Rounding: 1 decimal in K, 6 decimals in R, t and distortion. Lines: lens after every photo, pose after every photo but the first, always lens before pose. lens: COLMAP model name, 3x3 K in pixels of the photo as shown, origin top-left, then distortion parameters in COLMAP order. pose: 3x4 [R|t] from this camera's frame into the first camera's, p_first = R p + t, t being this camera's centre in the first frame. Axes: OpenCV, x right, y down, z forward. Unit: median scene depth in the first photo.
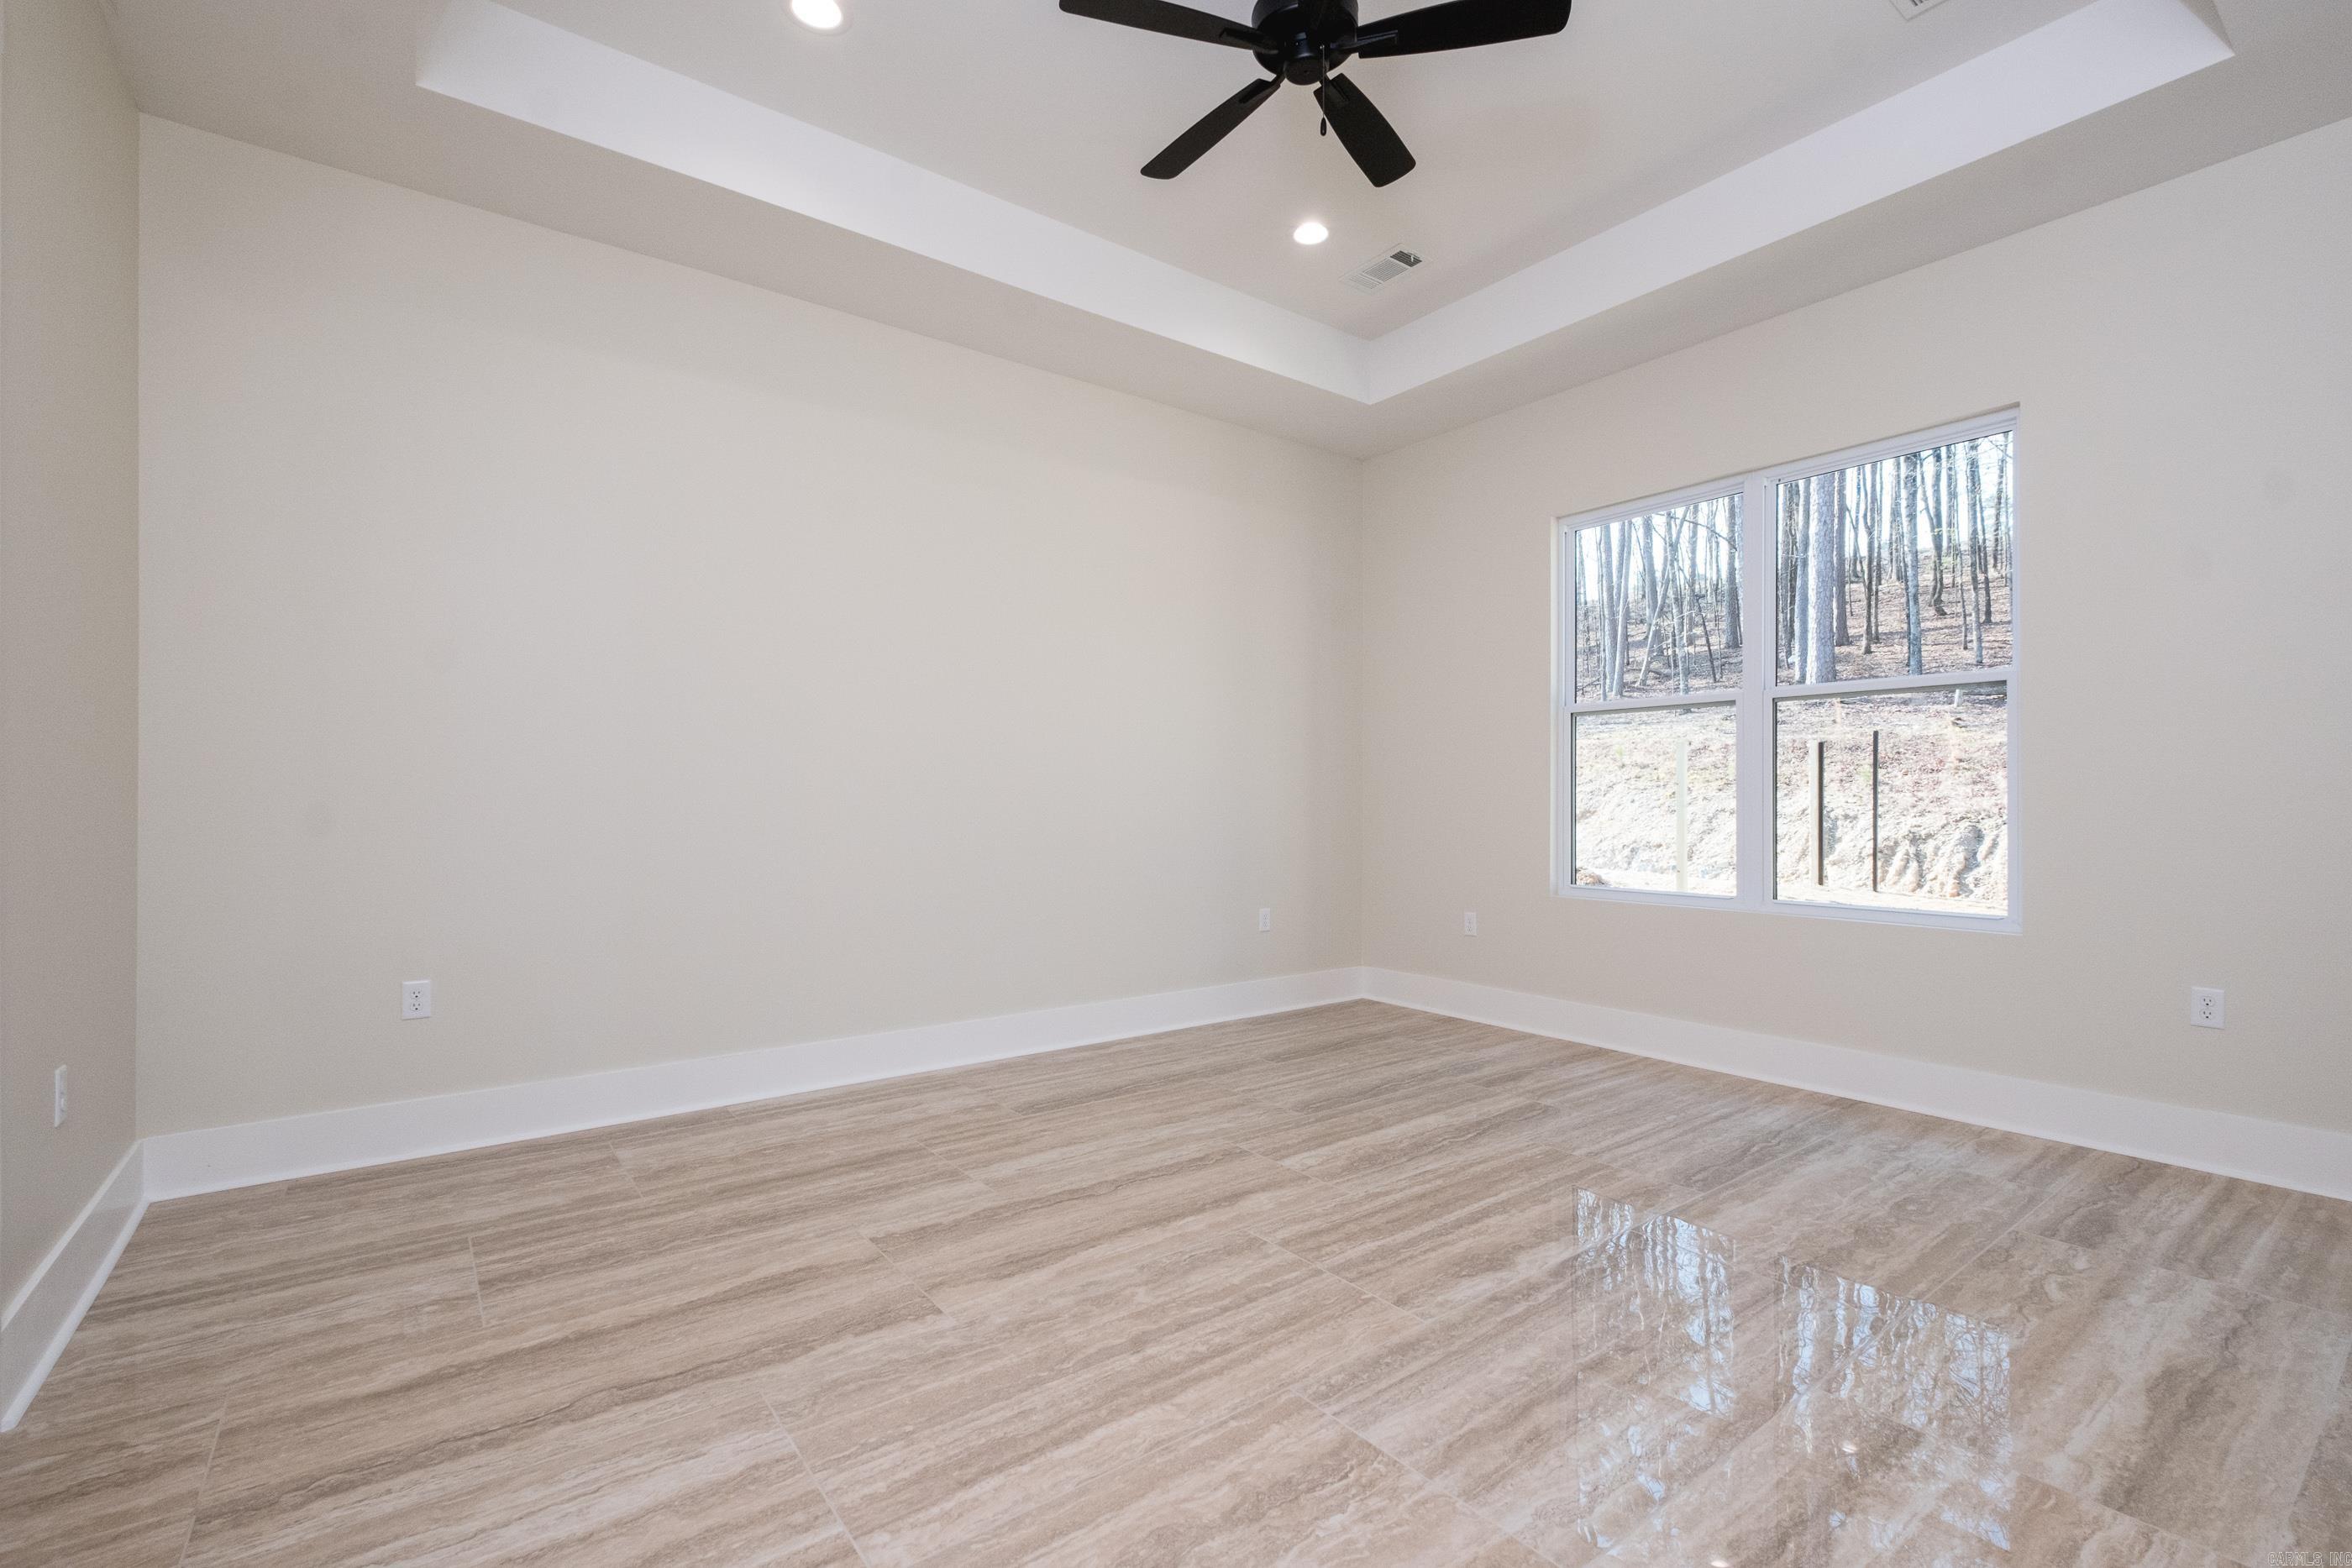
lens RADIAL K [[1020.6, 0, 1184.6], [0, 1020.6, 779.5], [0, 0, 1]] dist [-0.000144, -0.000632]
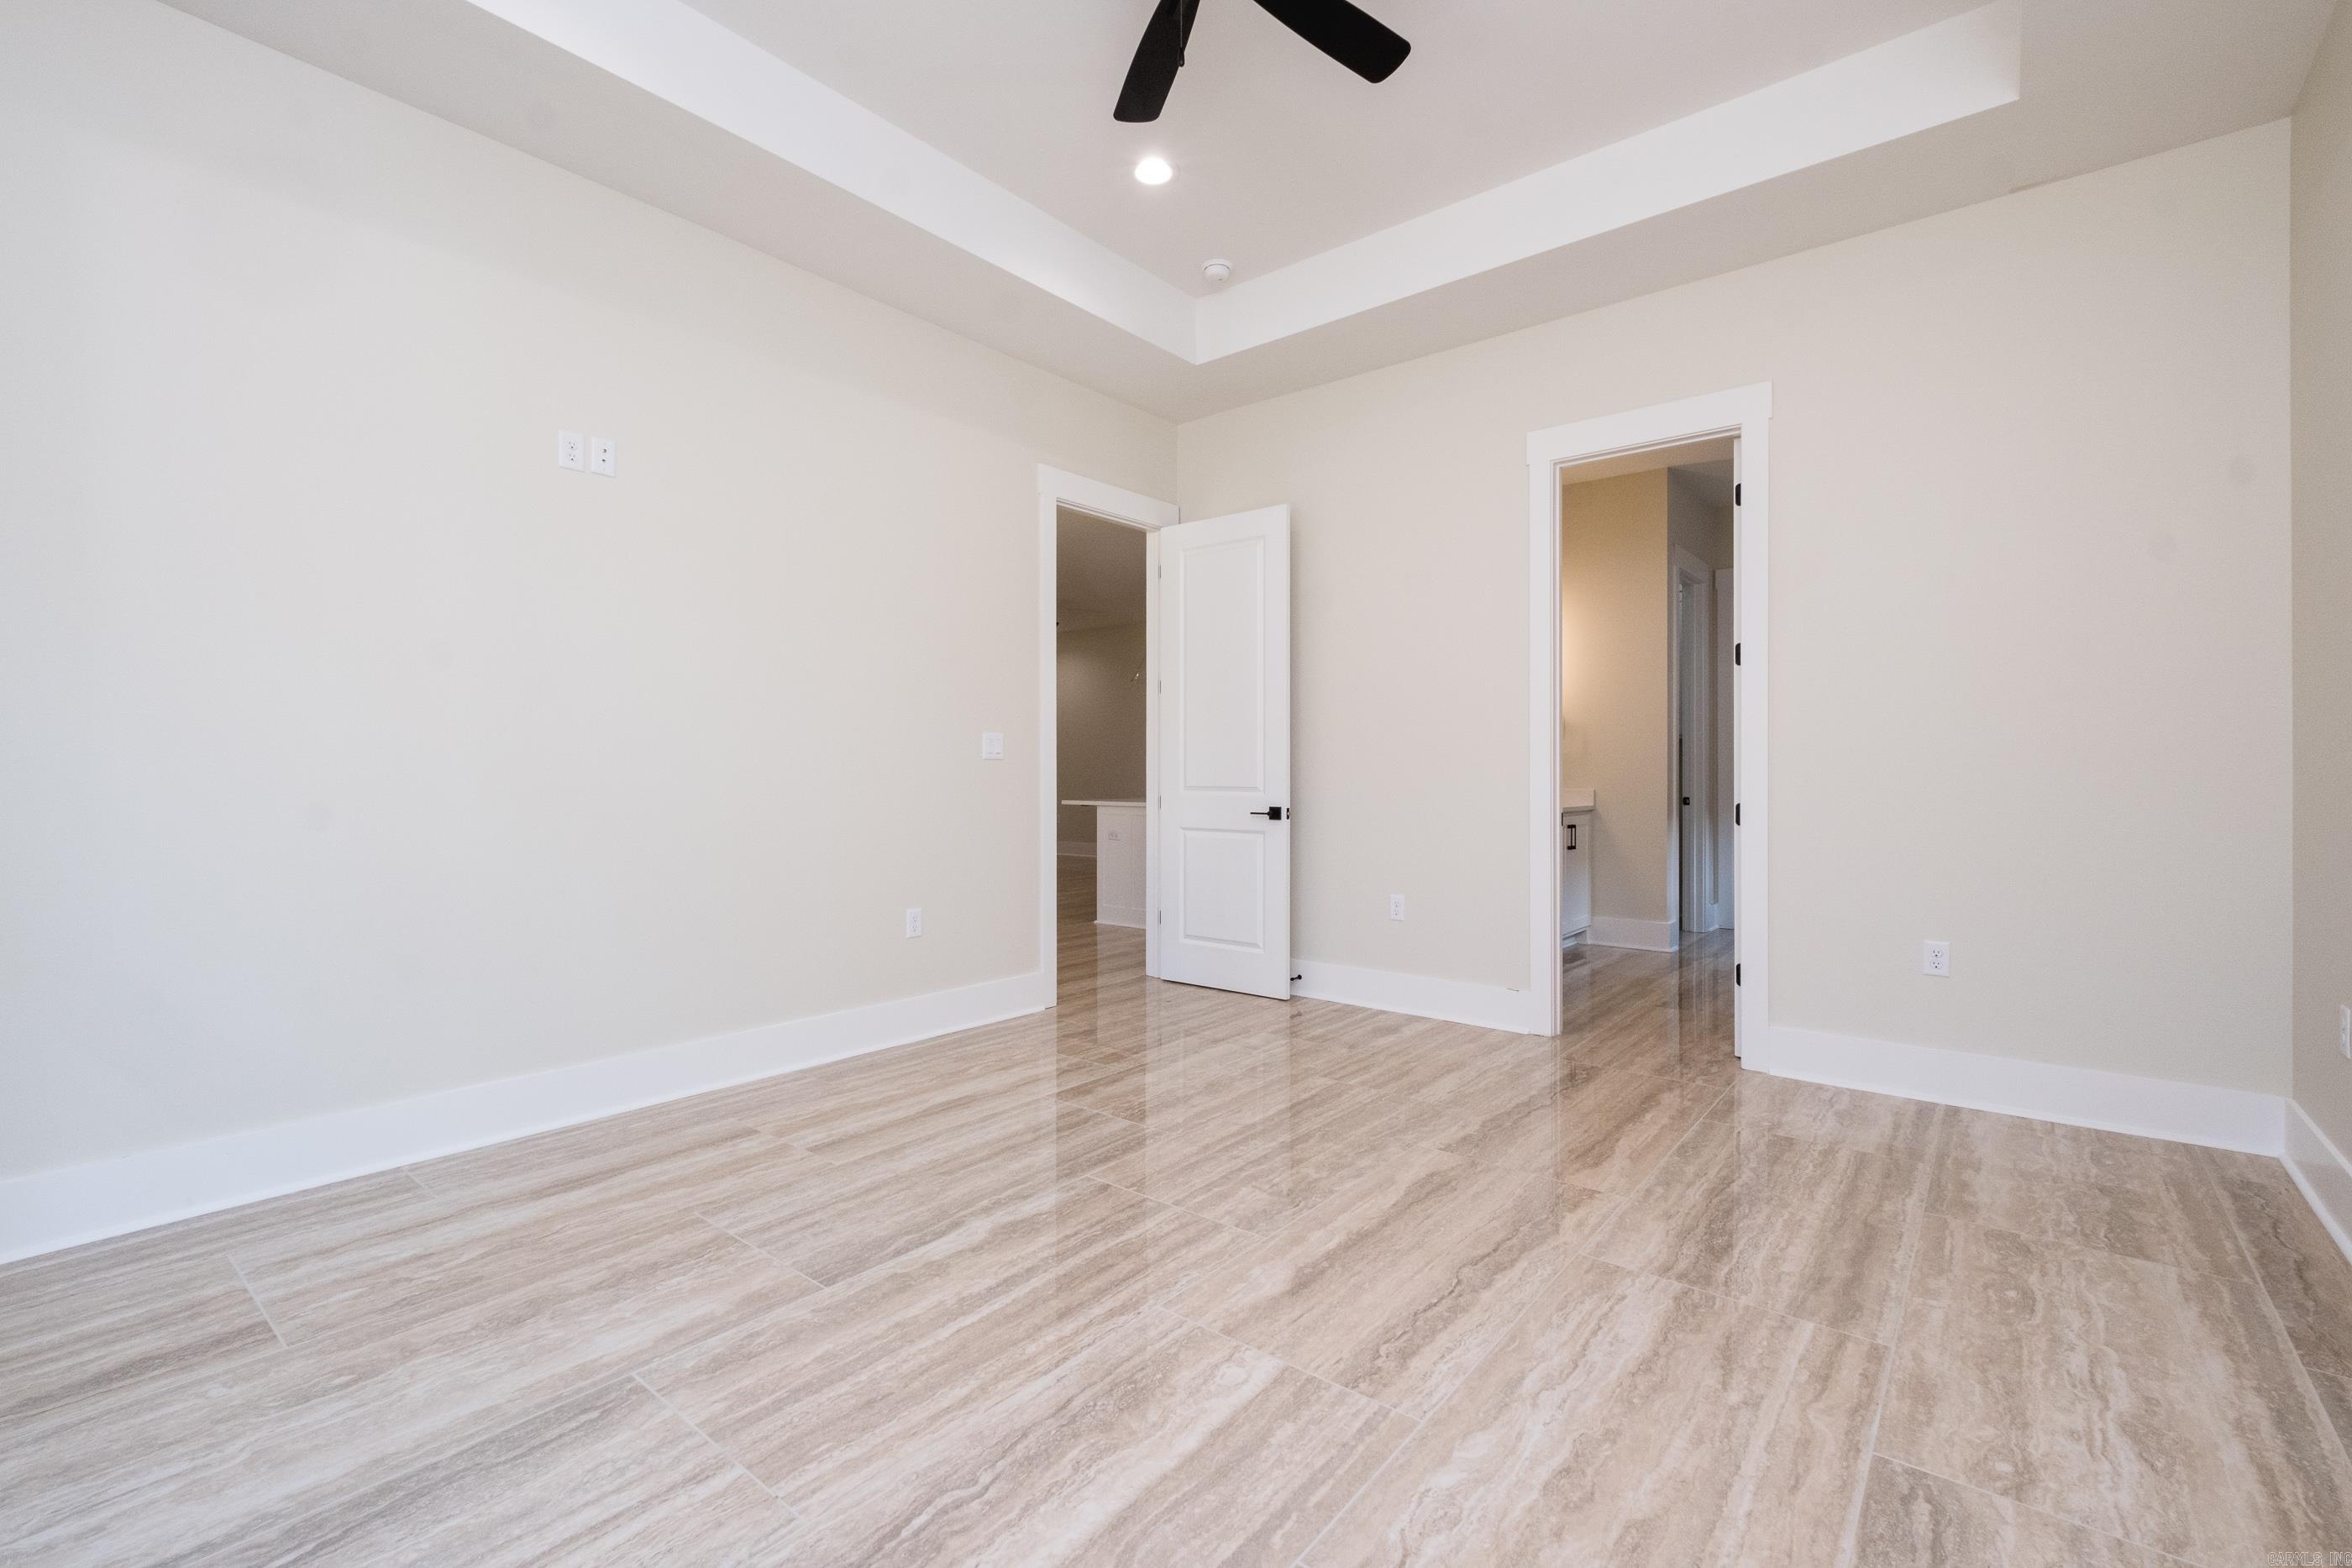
lens RADIAL K [[1011.8, 0, 1178.6], [0, 1011.8, 787.7], [0, 0, 1]] dist [0.001176, -0.000852]
pose [[-0.971445, 0.003470, -0.237239, 0.358981], [0.004730, 0.999978, -0.004742, 0.038249], [0.237218, -0.005729, -0.971440, 1.916342]]
